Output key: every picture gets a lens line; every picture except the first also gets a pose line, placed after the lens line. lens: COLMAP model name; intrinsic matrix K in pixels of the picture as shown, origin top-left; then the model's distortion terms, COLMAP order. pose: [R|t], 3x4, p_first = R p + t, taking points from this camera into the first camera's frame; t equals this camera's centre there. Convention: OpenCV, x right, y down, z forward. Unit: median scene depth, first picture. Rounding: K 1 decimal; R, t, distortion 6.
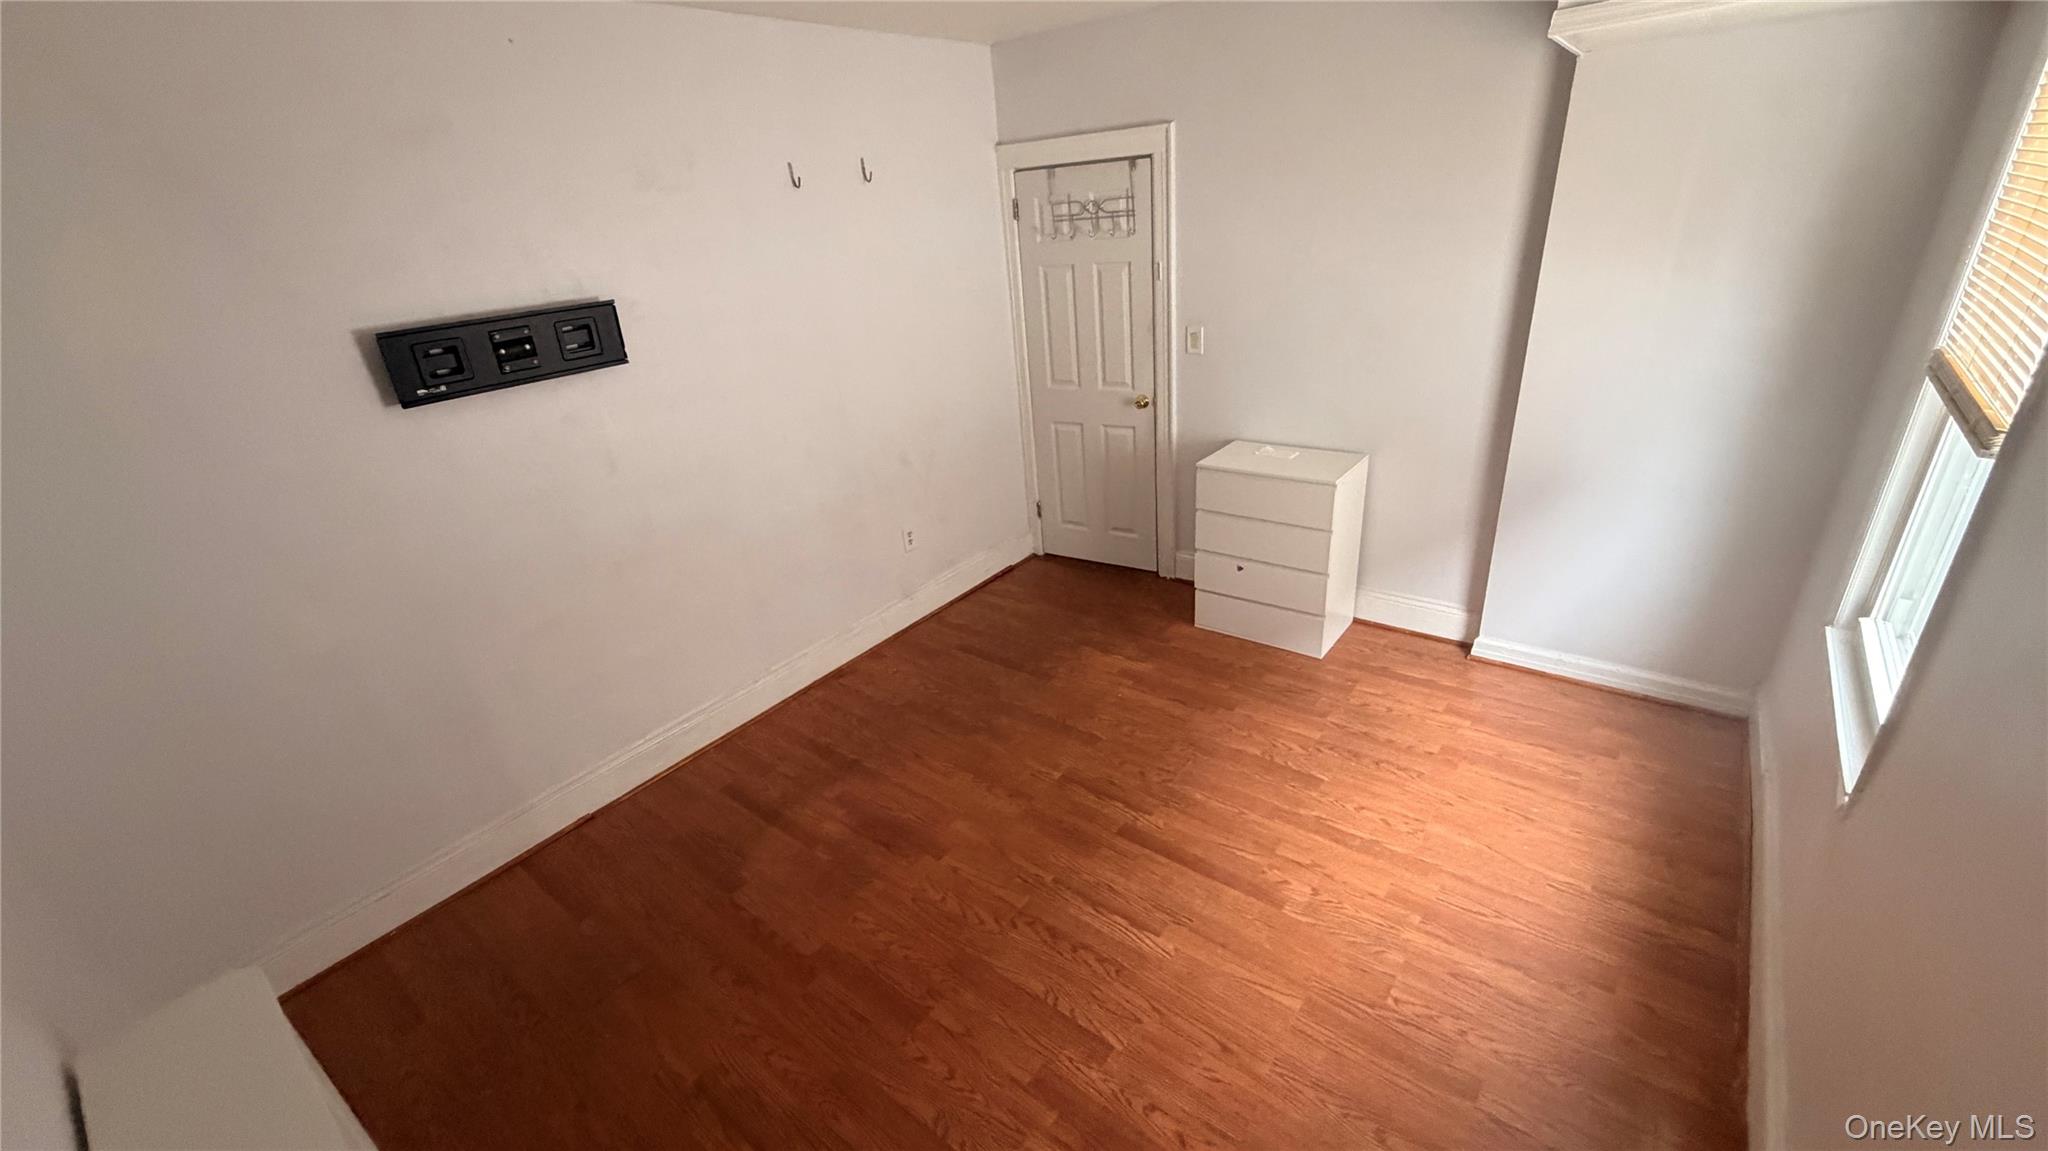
lens RADIAL K [[813.9, 0, 1019.8], [0, 813.9, 570.4], [0, 0, 1]] dist [-0.001572, 0.000155]
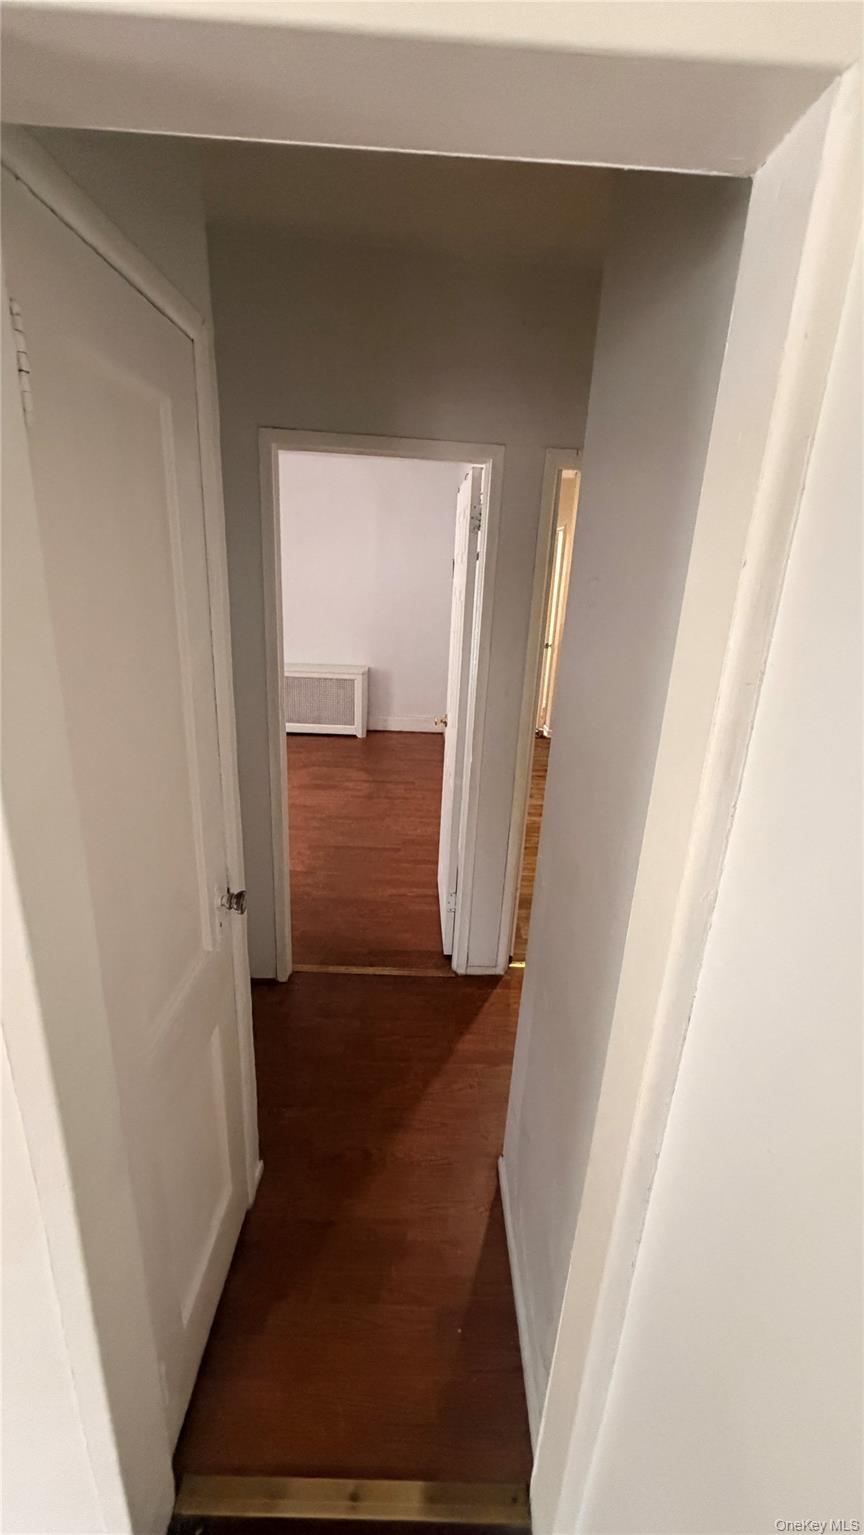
lens RADIAL K [[610.0, 0, 434.1], [0, 610.0, 766.9], [0, 0, 1]] dist [-0.001572, 0.000155]
pose [[-0.774386, 0.248854, -0.581719, 0.670796], [-0.245776, 0.728893, 0.638991, -1.032717], [0.583027, 0.637799, -0.503282, 2.330936]]
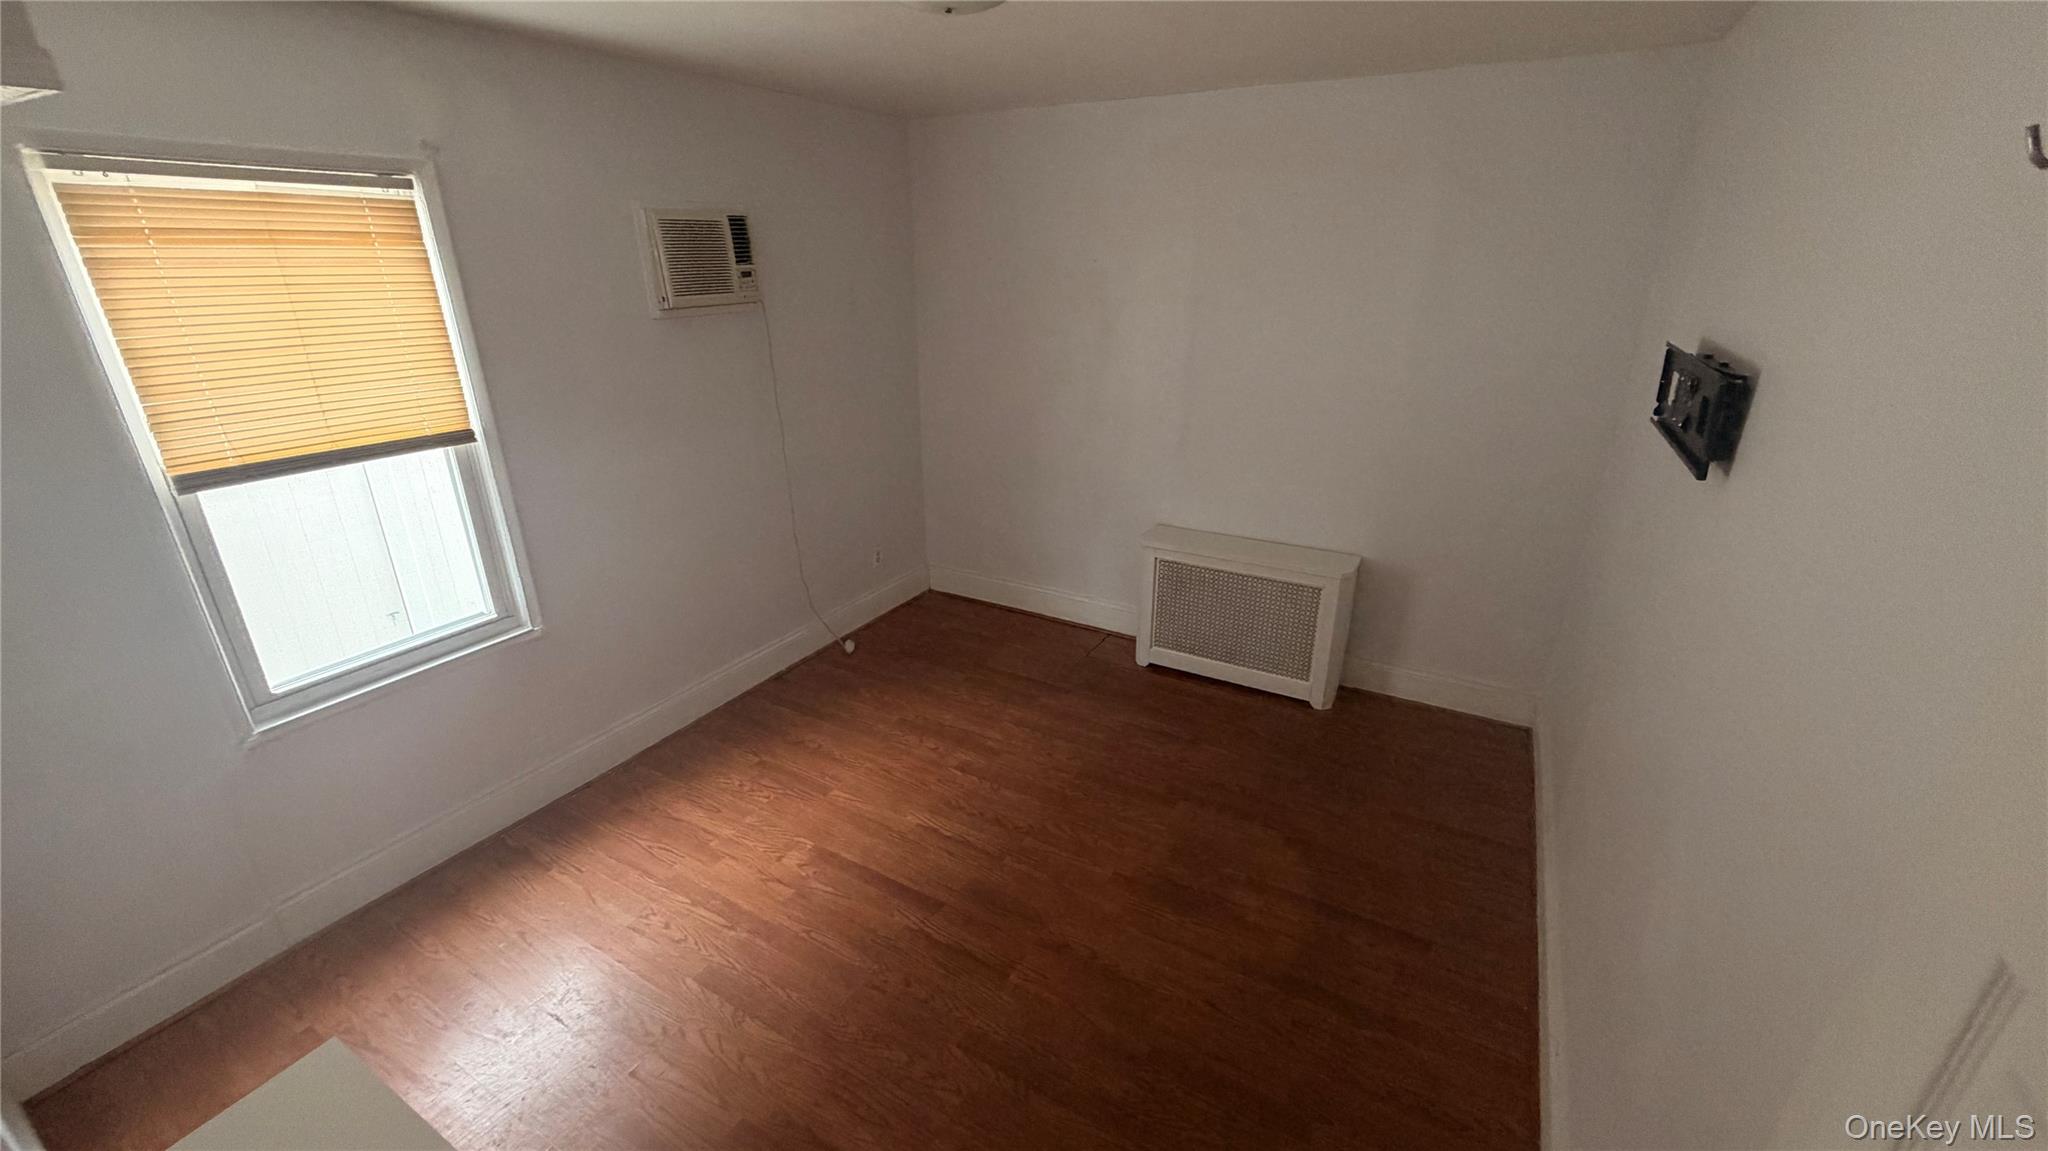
lens RADIAL K [[813.9, 0, 1021.2], [0, 813.9, 574.1], [0, 0, 1]] dist [-0.001572, 0.000155]
pose [[-0.984342, 0.141271, -0.105423, 0.084034], [0.019780, 0.682821, 0.730318, -0.739288], [0.175158, 0.716797, -0.674923, 1.555690]]
